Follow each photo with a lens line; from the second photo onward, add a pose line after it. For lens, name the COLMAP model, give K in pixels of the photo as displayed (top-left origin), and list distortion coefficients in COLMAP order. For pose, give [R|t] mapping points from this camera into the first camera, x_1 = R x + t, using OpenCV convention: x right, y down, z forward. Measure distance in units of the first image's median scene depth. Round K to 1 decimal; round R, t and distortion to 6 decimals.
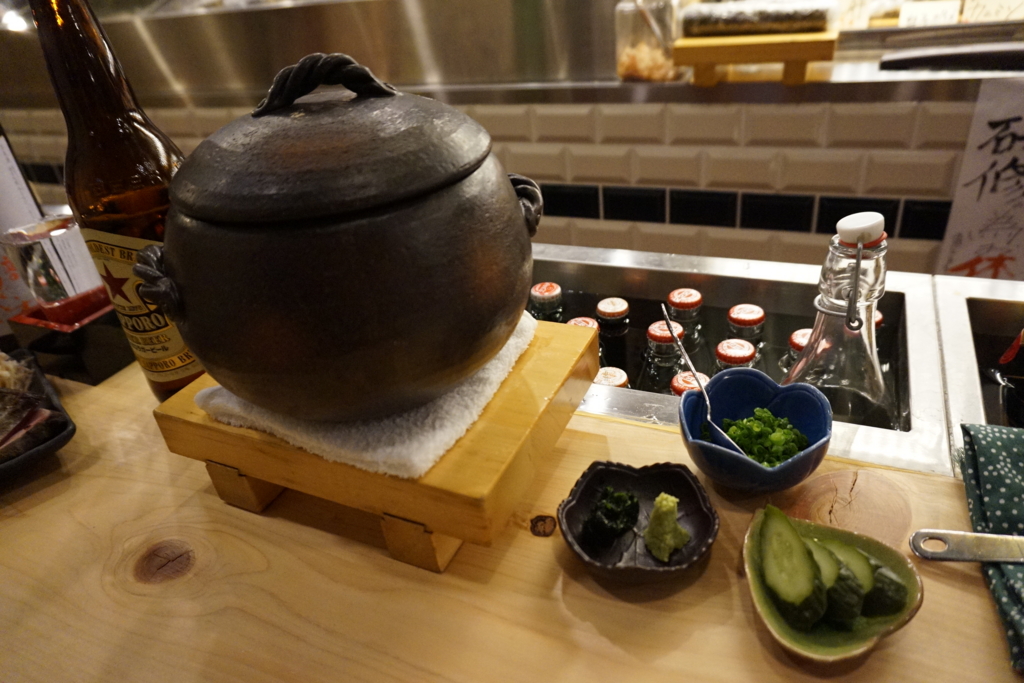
lens RADIAL K [[697.0, 0, 512.0], [0, 697.0, 341.5], [0, 0, 1]] dist [-0.000078, 0.002141]
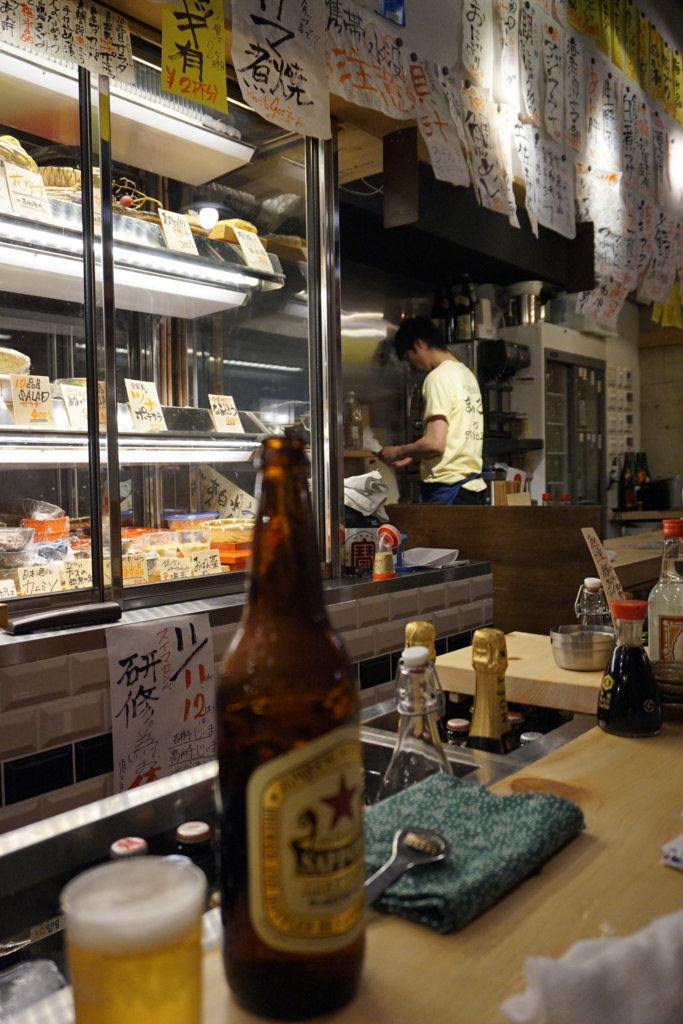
lens RADIAL K [[858.6, 0, 341.5], [0, 858.6, 512.0], [0, 0, 1]] dist [0.002553, 0.019069]
pose [[0.258137, 0.067710, 0.963733, -0.645925], [0.482497, 0.855192, -0.189321, -0.068557], [-0.836996, 0.513869, 0.188087, 0.263882]]
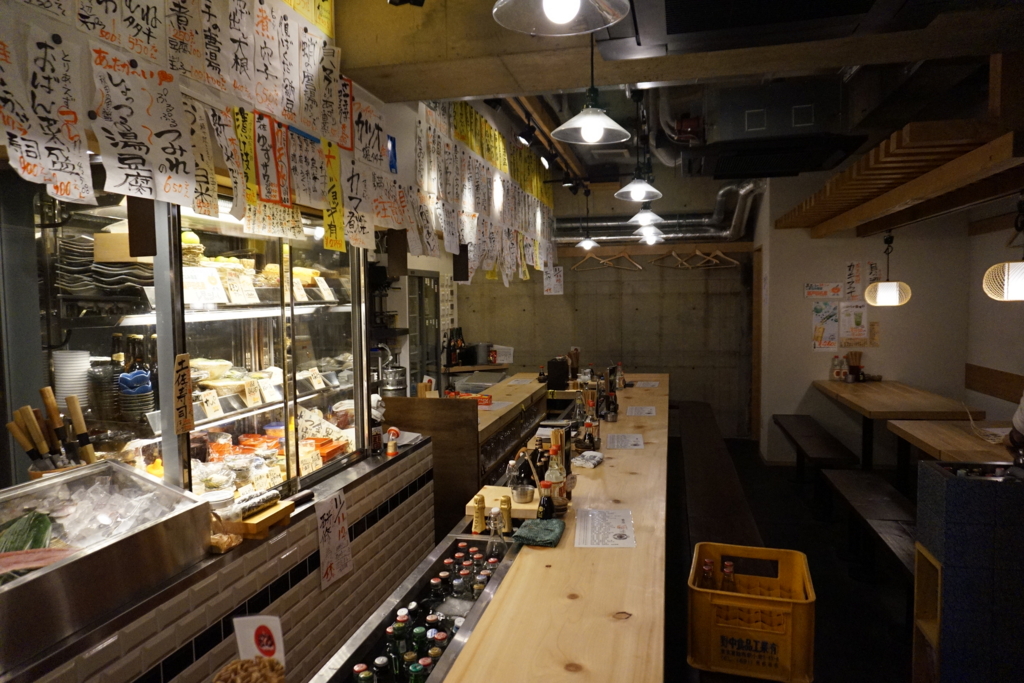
lens RADIAL K [[697.0, 0, 512.0], [0, 697.0, 341.5], [0, 0, 1]] dist [-0.000078, 0.002141]
pose [[-0.203298, 0.046927, 0.977992, -2.048942], [0.521635, 0.850485, 0.067625, -0.669592], [-0.828593, 0.523902, -0.197381, 0.555116]]
